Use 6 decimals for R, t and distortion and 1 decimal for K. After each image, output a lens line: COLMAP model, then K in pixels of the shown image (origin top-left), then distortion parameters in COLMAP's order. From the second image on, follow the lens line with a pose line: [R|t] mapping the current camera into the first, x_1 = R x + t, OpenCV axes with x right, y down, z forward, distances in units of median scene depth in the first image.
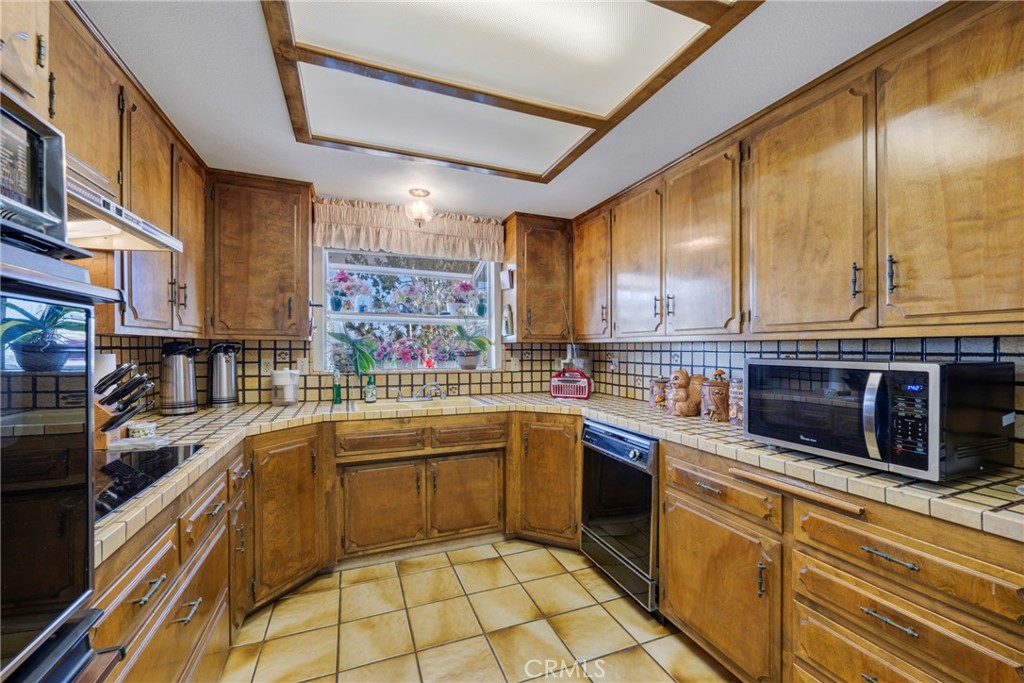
lens RADIAL K [[404.1, 0, 510.9], [0, 404.1, 349.3], [0, 0, 1]] dist [-0.002187, 0.000065]
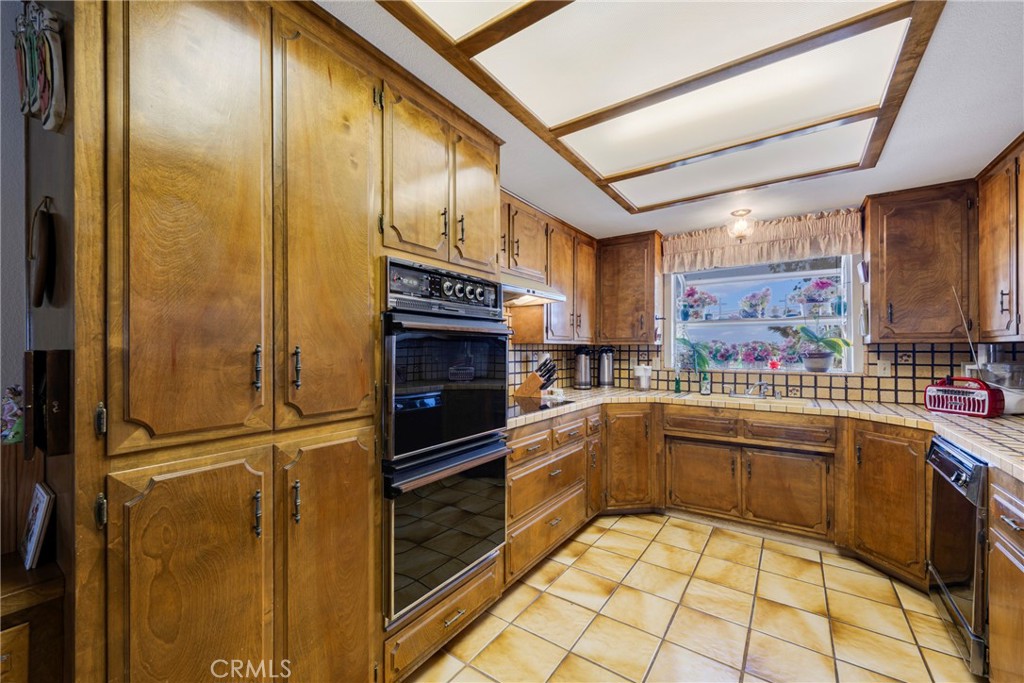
lens RADIAL K [[404.1, 0, 510.9], [0, 404.1, 349.3], [0, 0, 1]] dist [-0.002187, 0.000065]
pose [[0.546593, -0.004812, -0.837384, 0.385146], [-0.000093, 0.999983, -0.005806, 0.002049], [0.837398, 0.003252, 0.546584, -0.164755]]
